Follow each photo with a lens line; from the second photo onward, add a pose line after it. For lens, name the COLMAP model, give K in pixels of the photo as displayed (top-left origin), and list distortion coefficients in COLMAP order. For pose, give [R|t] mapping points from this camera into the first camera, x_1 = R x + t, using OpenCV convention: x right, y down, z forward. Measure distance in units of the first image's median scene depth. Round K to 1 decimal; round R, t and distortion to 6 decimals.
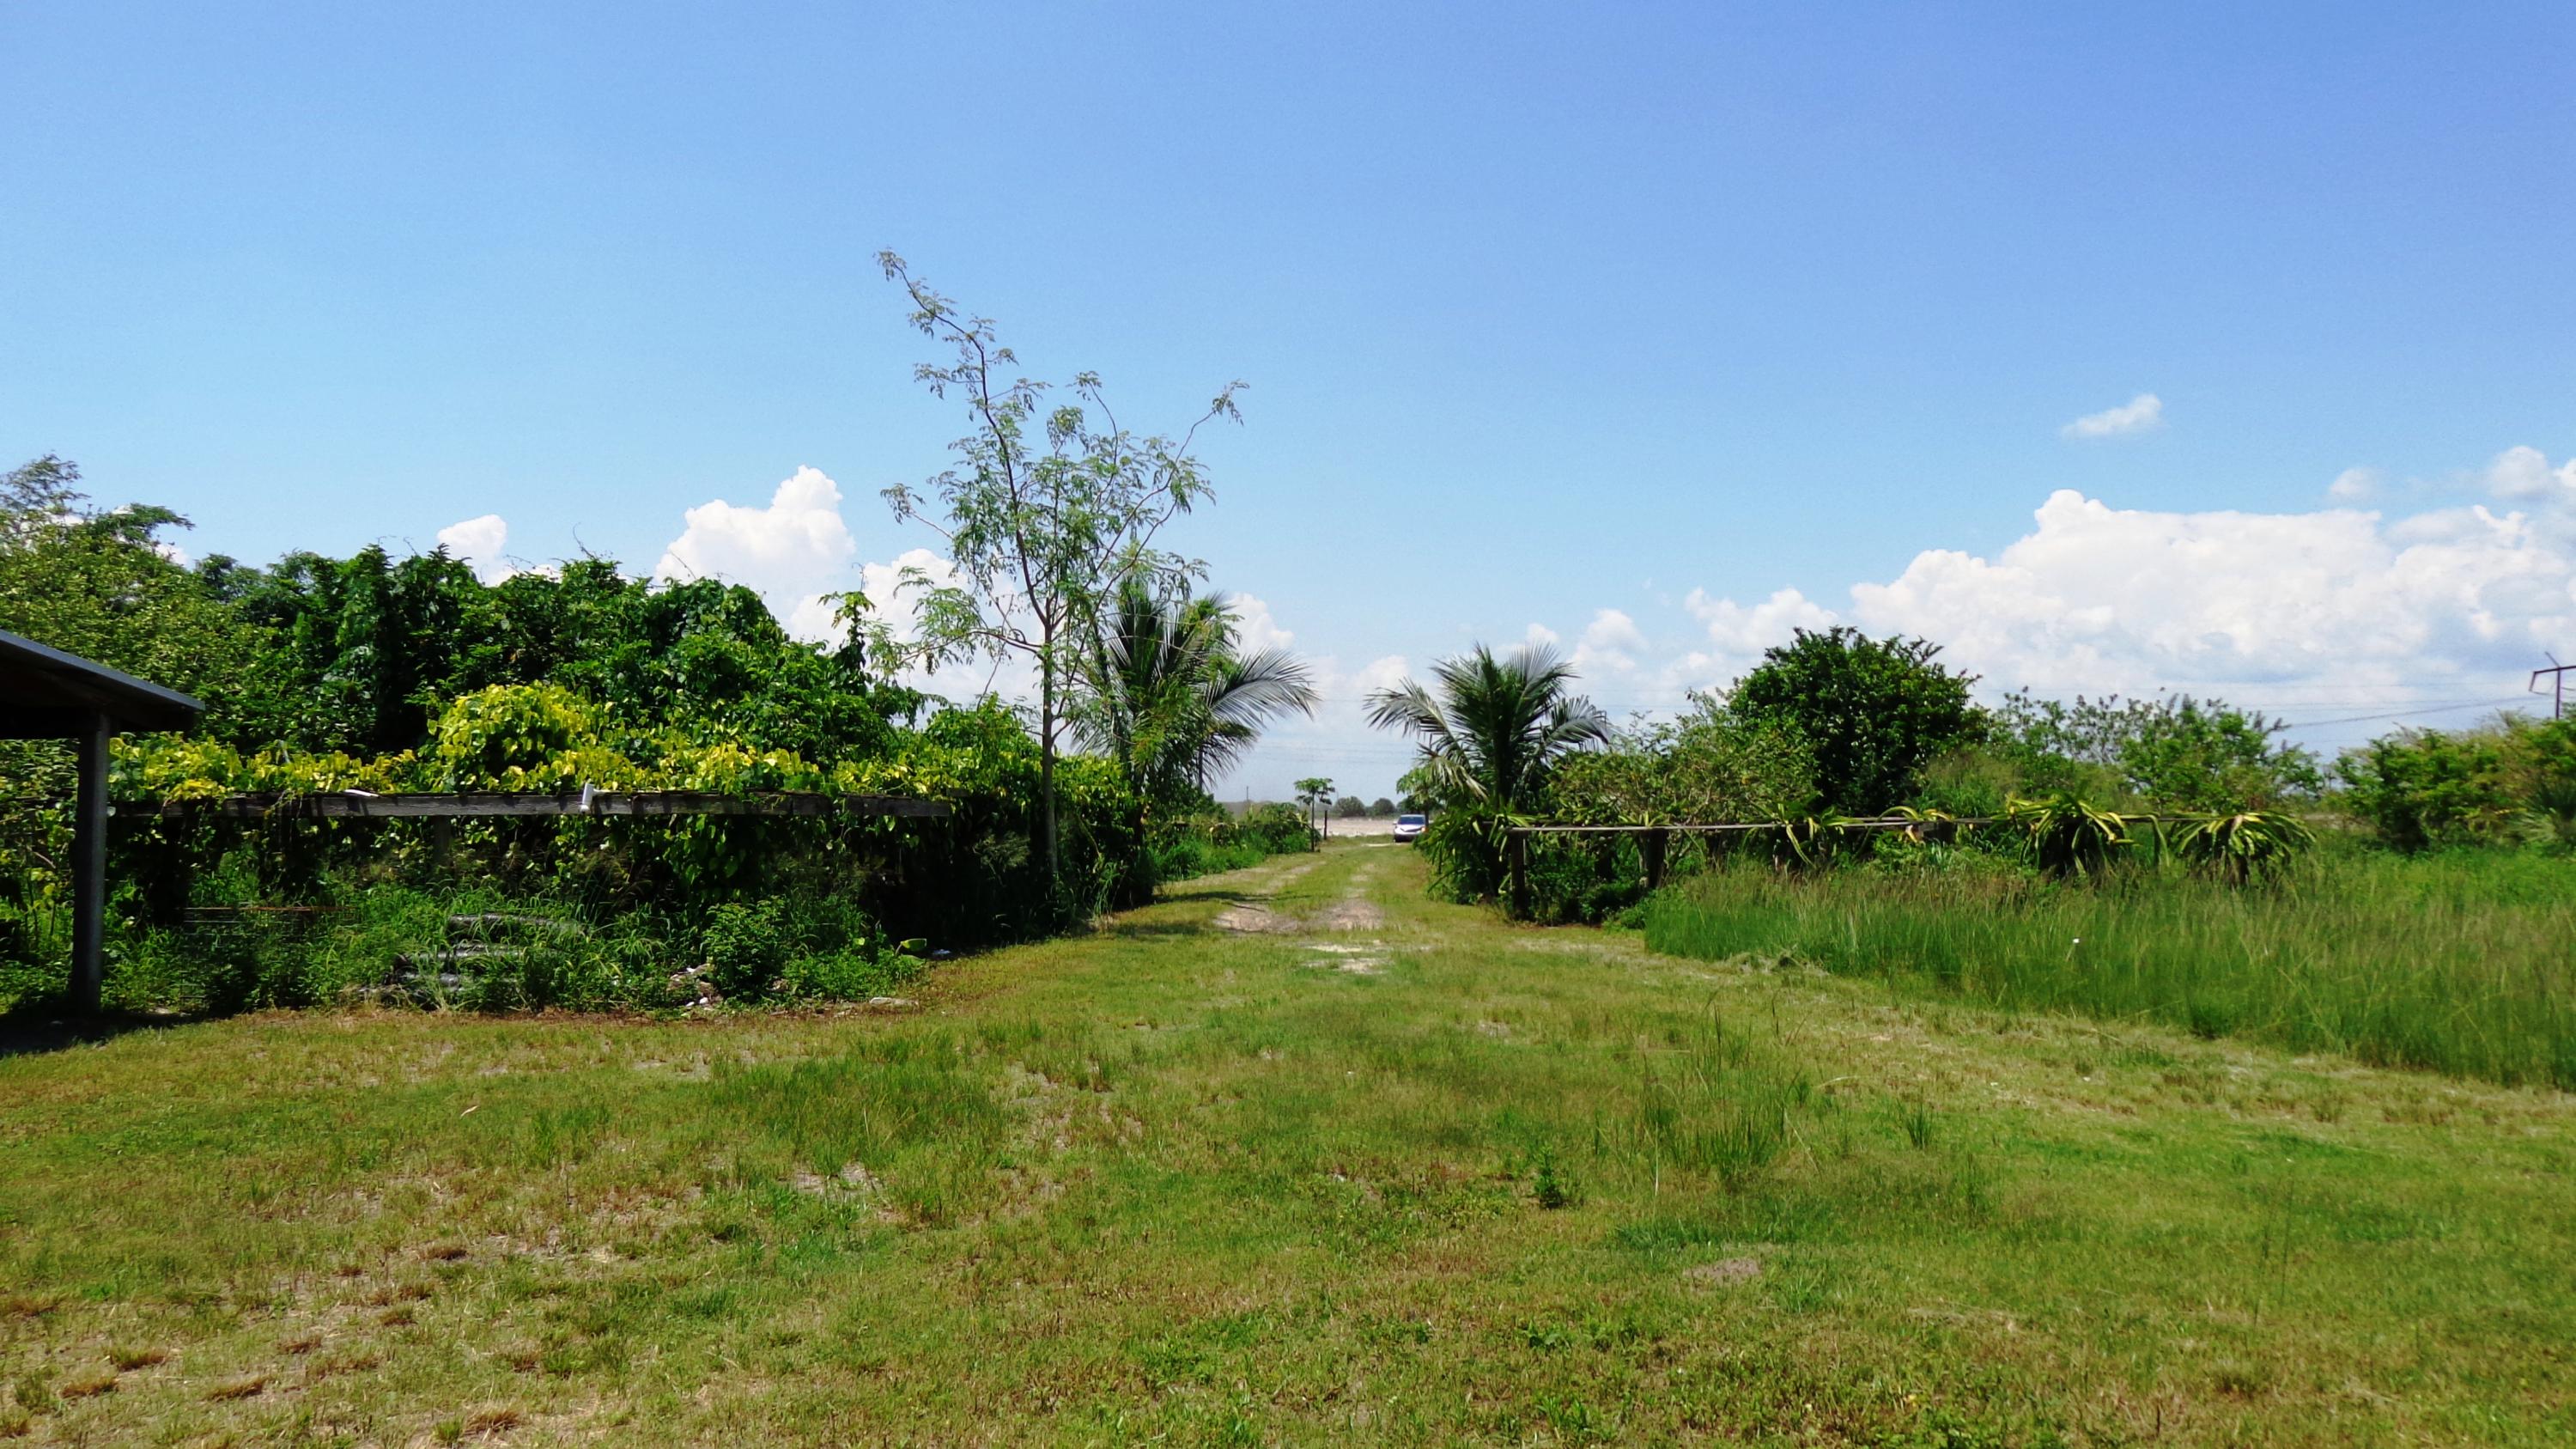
lens RADIAL K [[1911.3, 0, 1287.6], [0, 1911.3, 725.6], [0, 0, 1]] dist [0.005246, -0.004763]
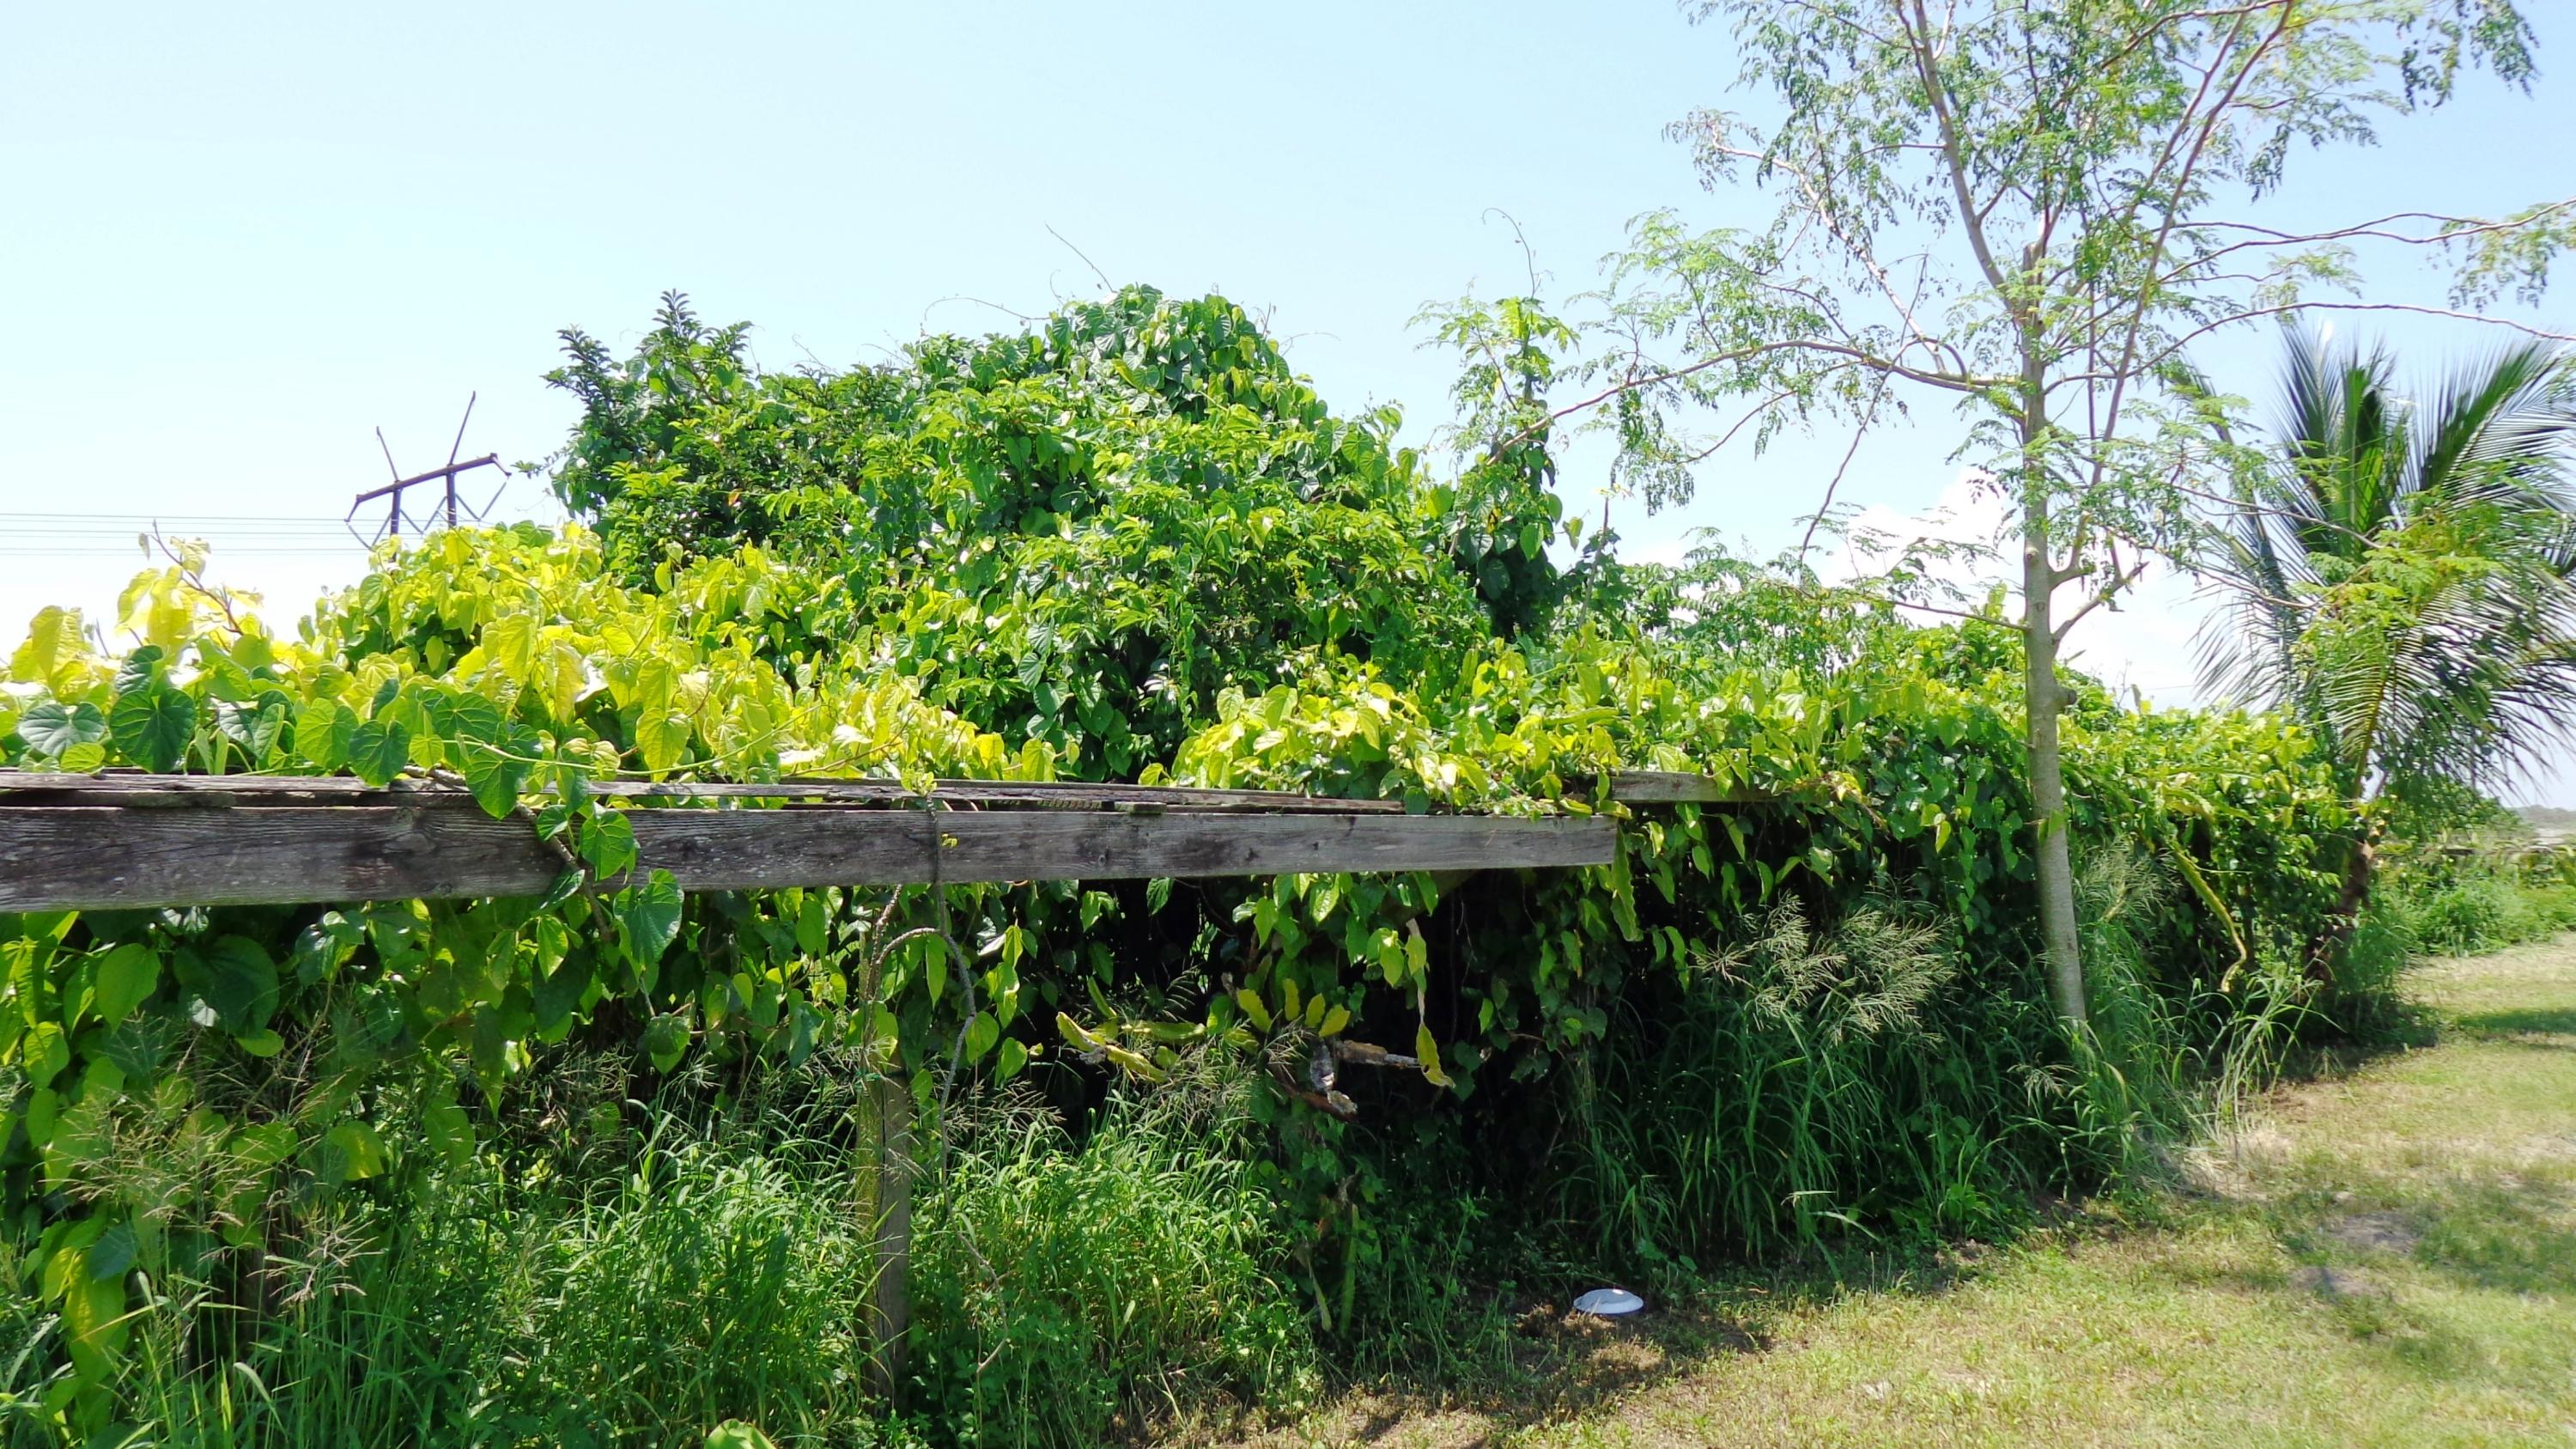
lens RADIAL K [[1911.3, 0, 1284.8], [0, 1911.3, 728.1], [0, 0, 1]] dist [0.005246, -0.004763]
pose [[0.826654, -0.037539, -0.561458, -0.025468], [0.033298, 0.999287, -0.017786, 0.015402], [0.561725, -0.003992, 0.827314, 0.377221]]
